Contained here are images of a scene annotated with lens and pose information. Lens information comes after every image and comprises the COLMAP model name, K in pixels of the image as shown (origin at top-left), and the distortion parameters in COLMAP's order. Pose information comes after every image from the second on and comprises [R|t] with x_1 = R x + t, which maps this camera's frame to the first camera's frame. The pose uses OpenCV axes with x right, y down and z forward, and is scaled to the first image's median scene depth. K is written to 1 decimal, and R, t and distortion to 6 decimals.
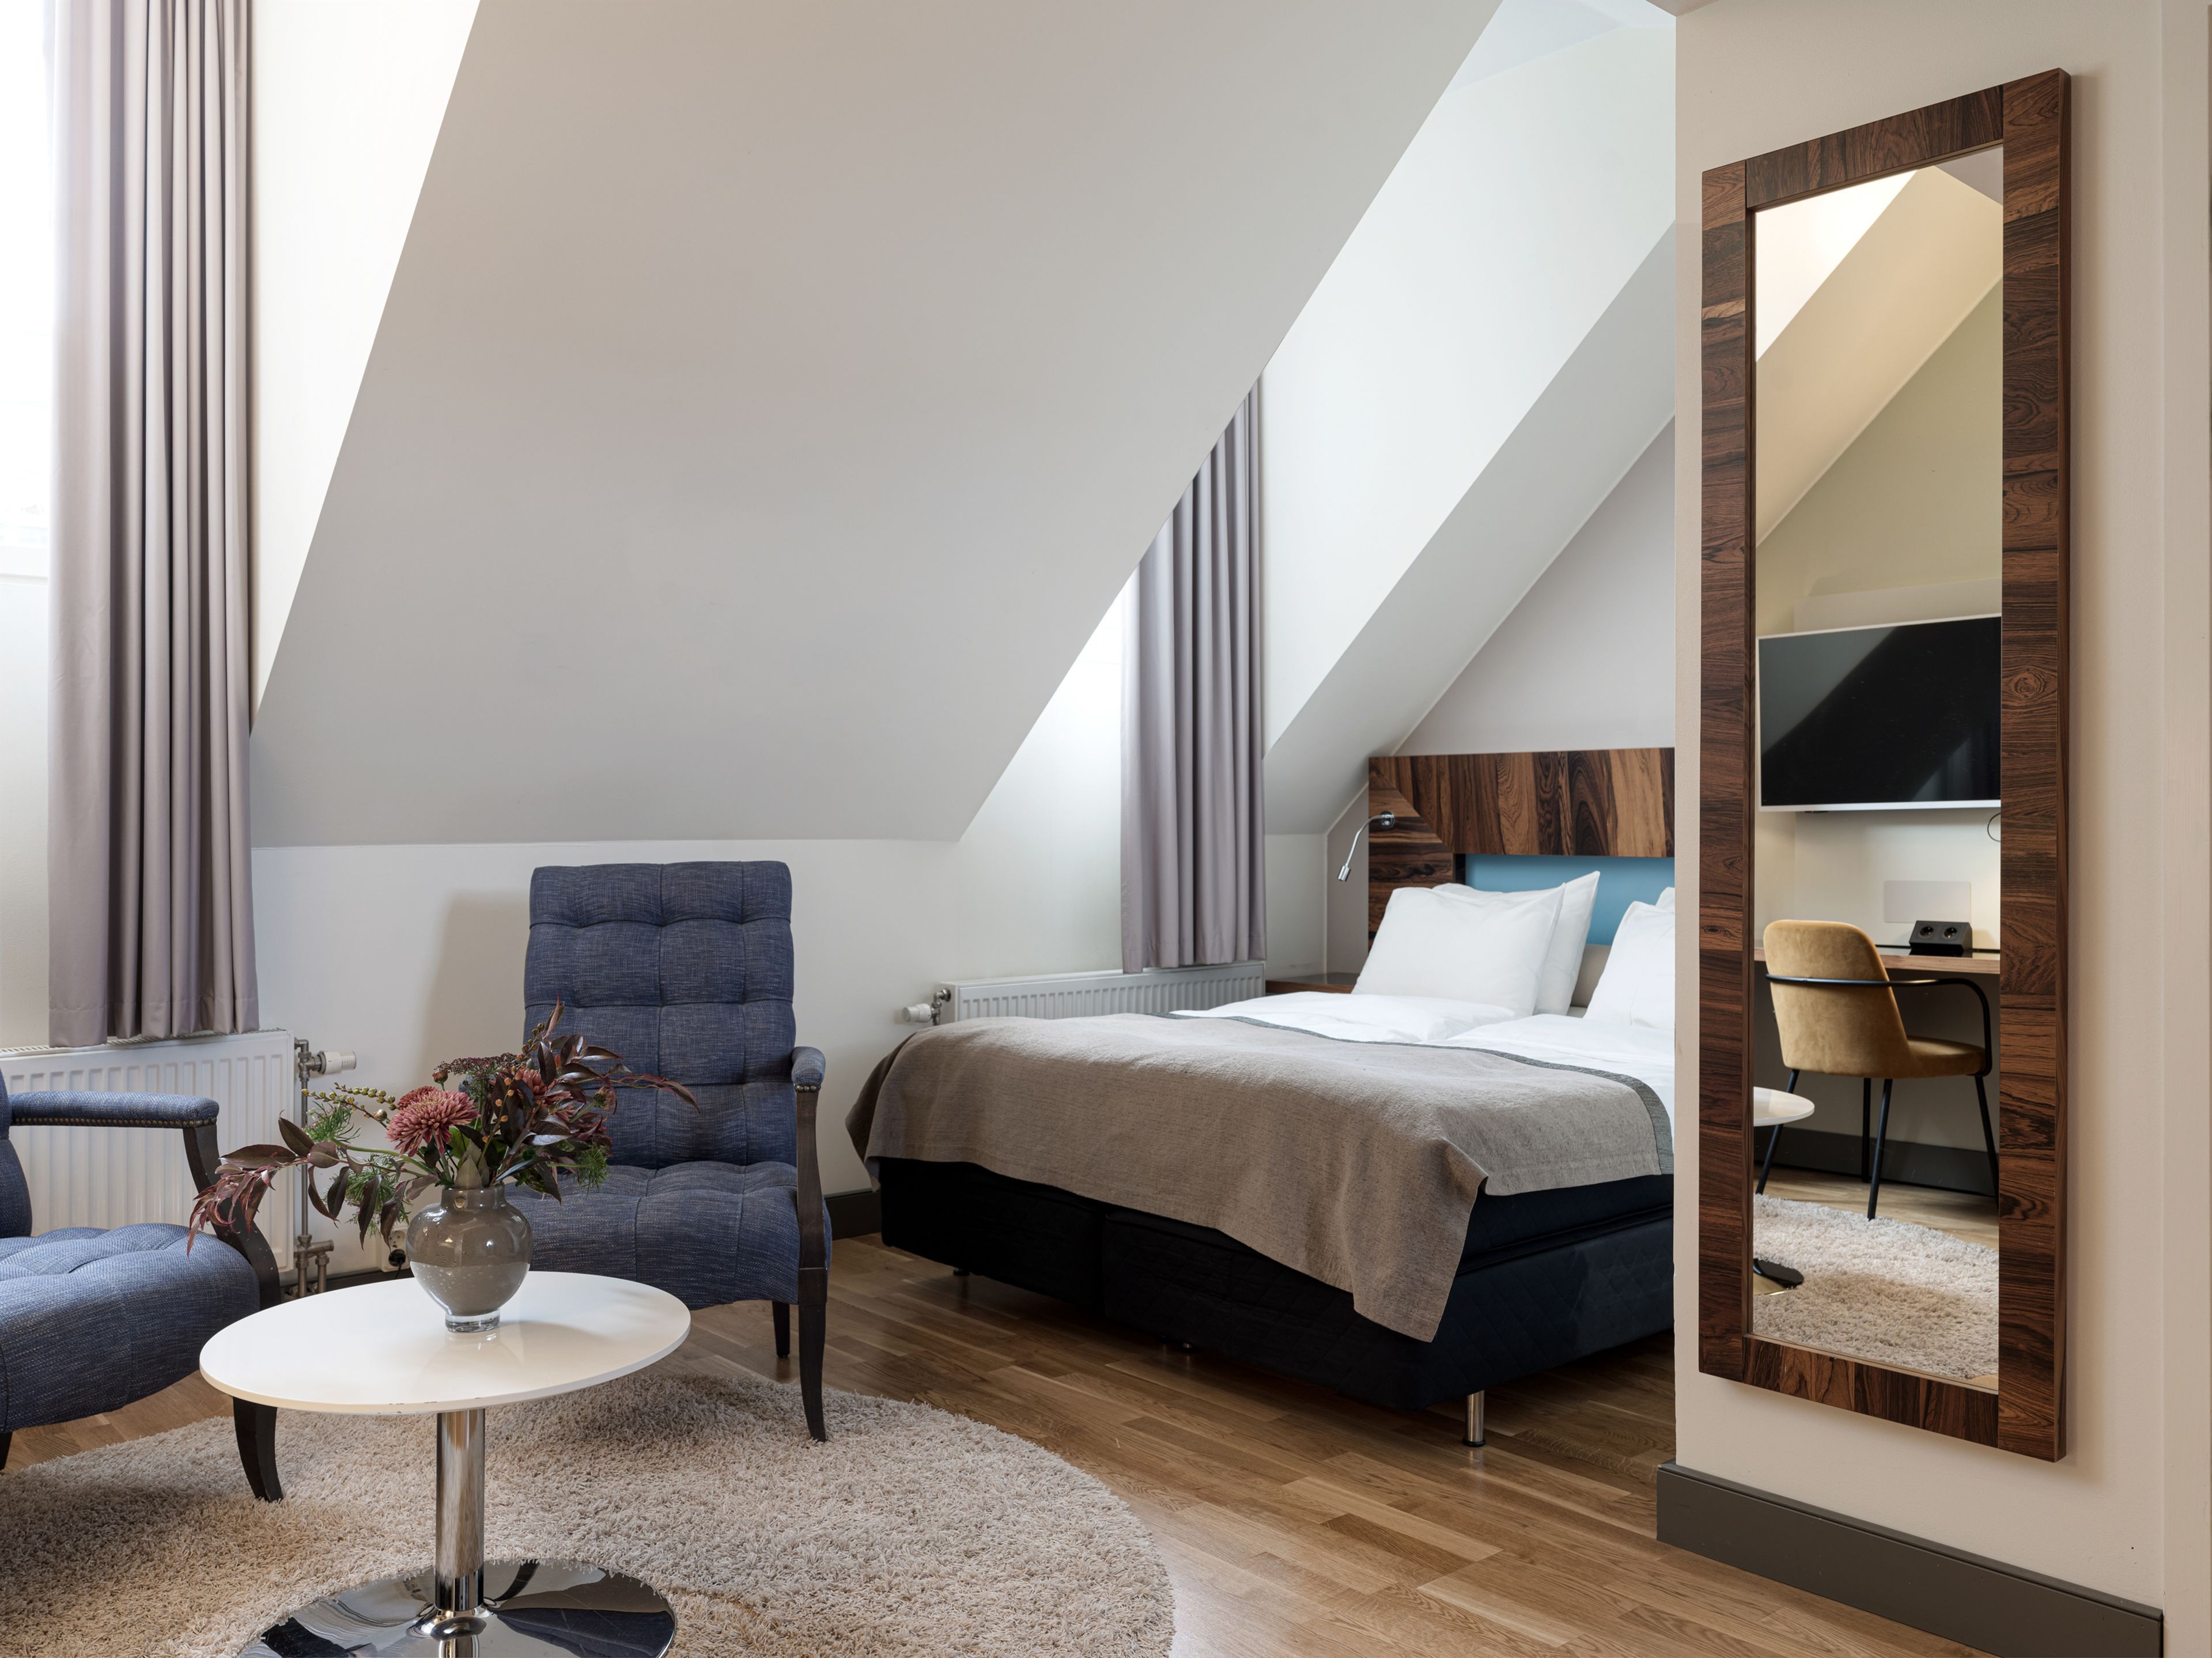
lens RADIAL K [[1787.3, 0, 1105.4], [0, 1787.3, 823.1], [0, 0, 1]] dist [-0.003984, 0.001754]
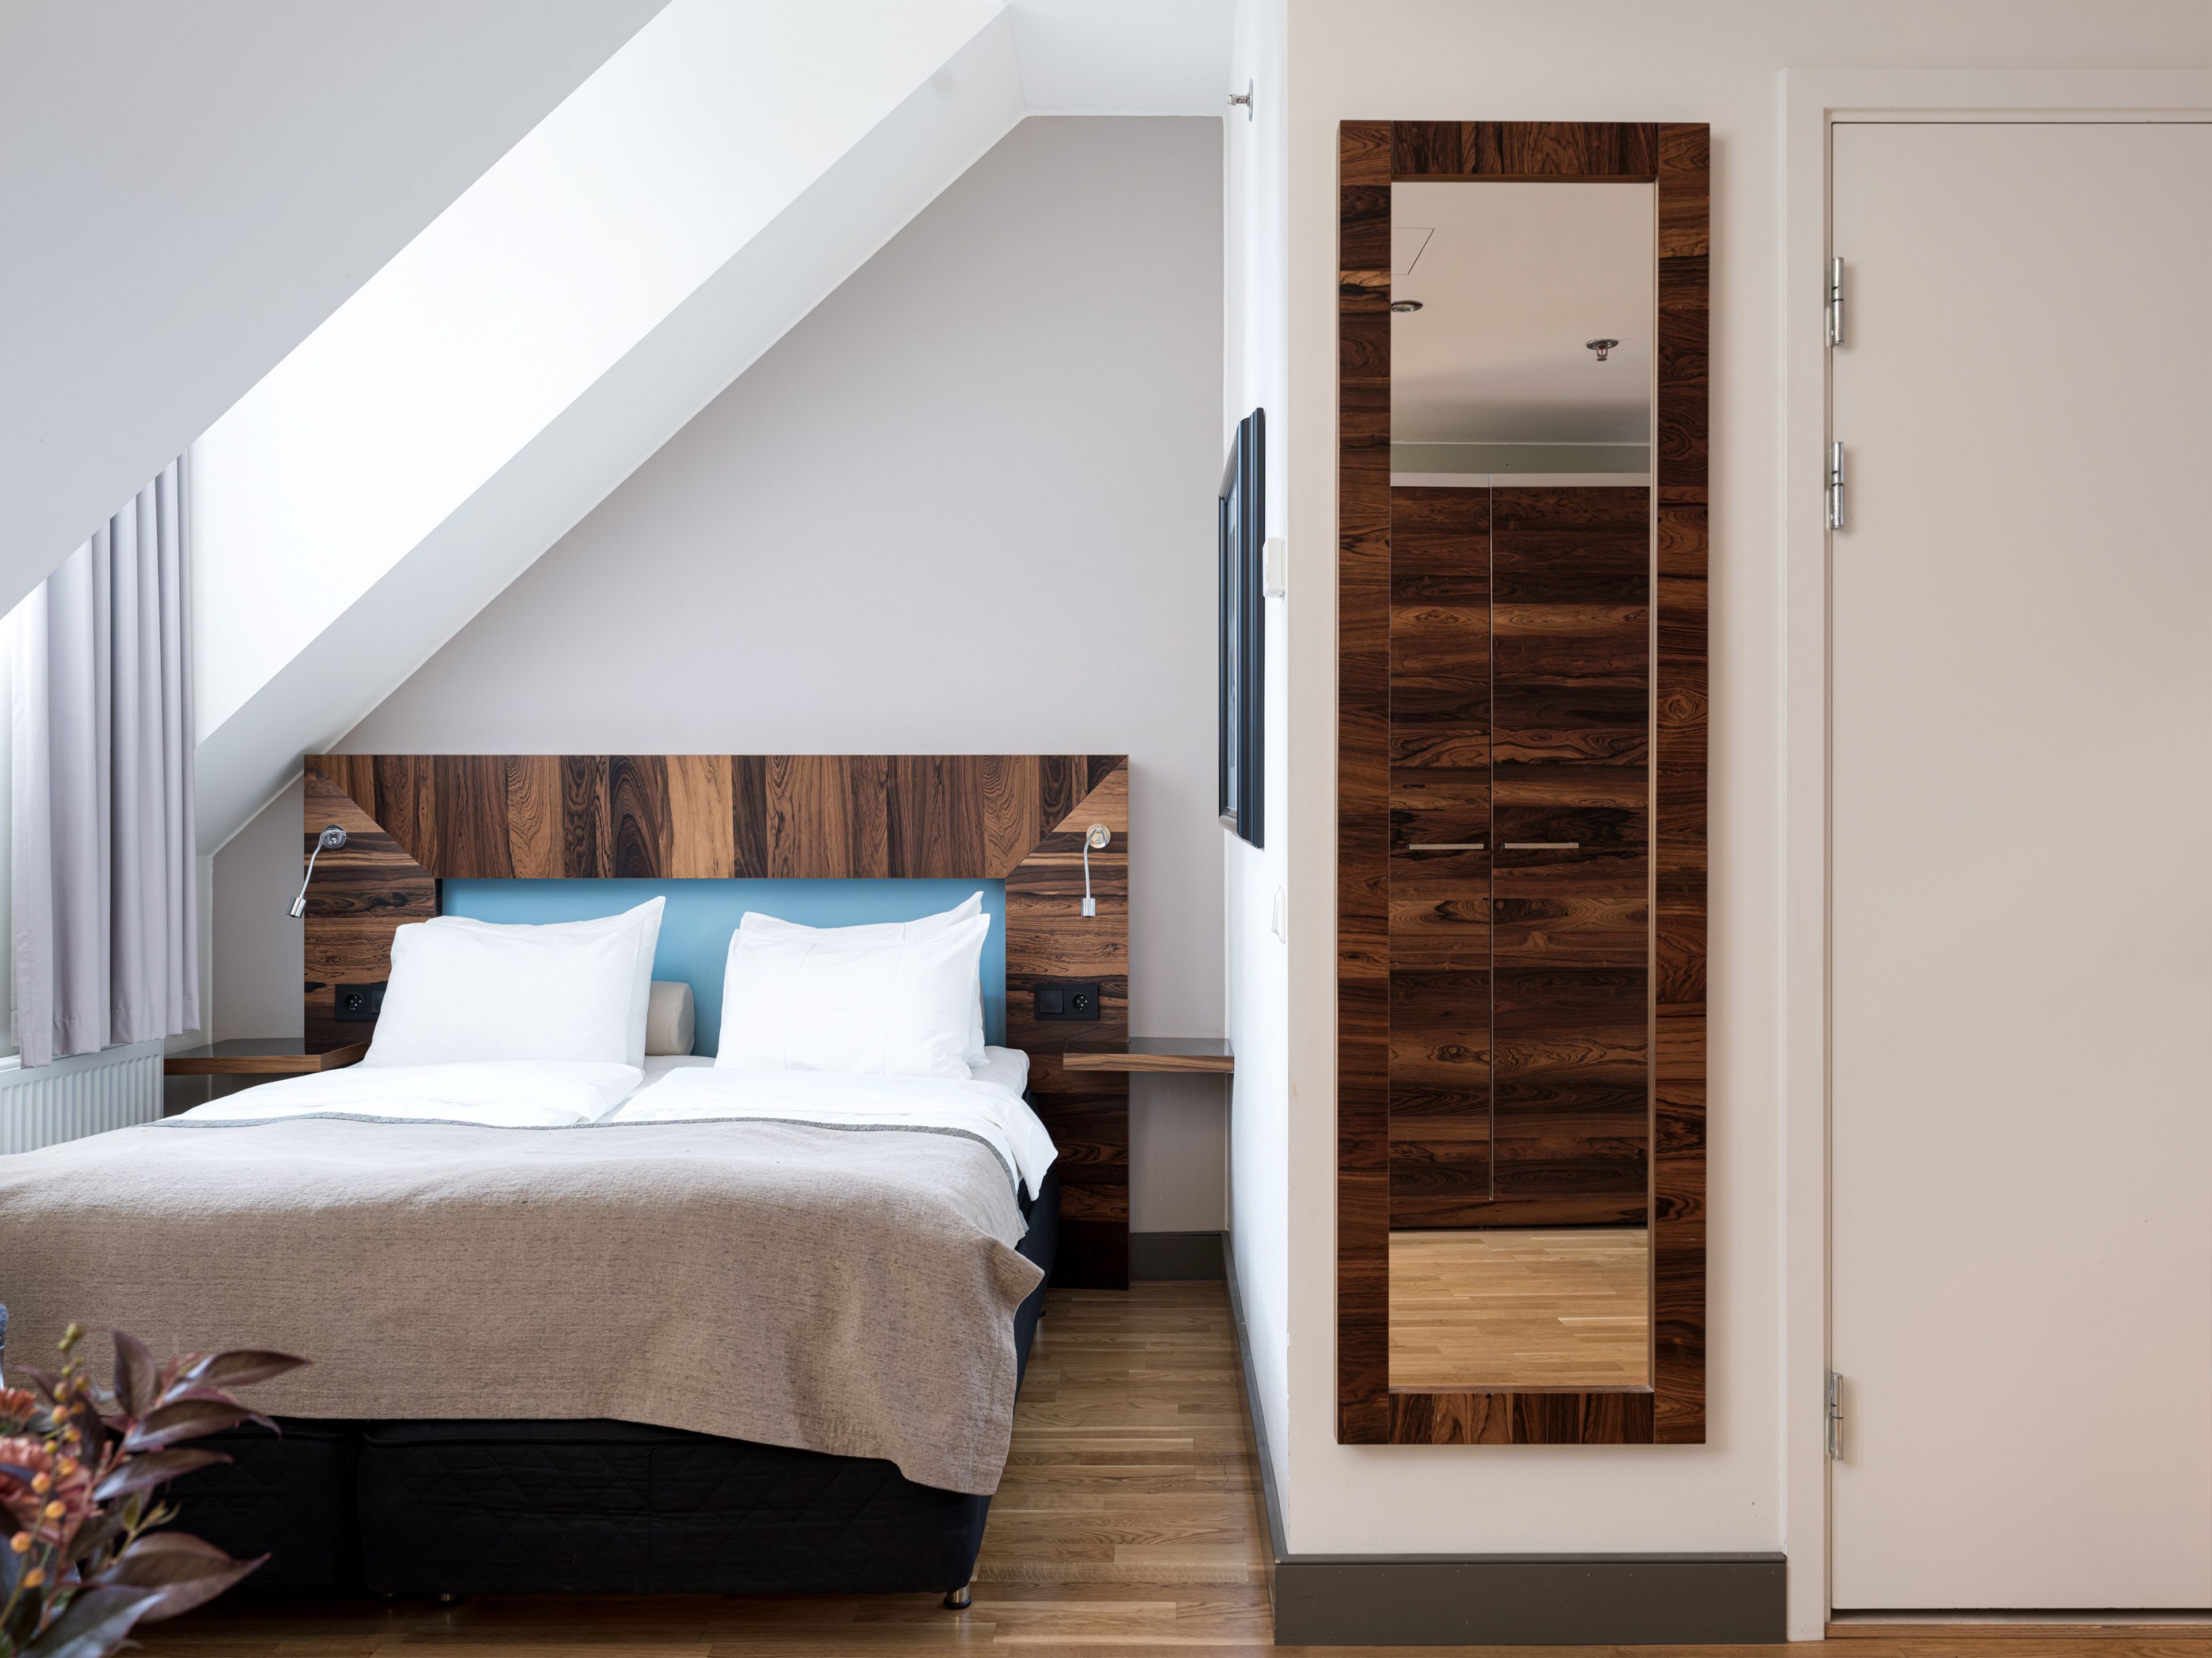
lens RADIAL K [[1787.0, 0, 1106.0], [0, 1787.0, 846.7], [0, 0, 1]] dist [-0.003984, 0.001754]
pose [[0.655790, -0.005052, 0.754927, -0.428550], [0.002115, 0.999986, 0.004854, -0.001048], [-0.754941, -0.001586, 0.655791, 0.495327]]
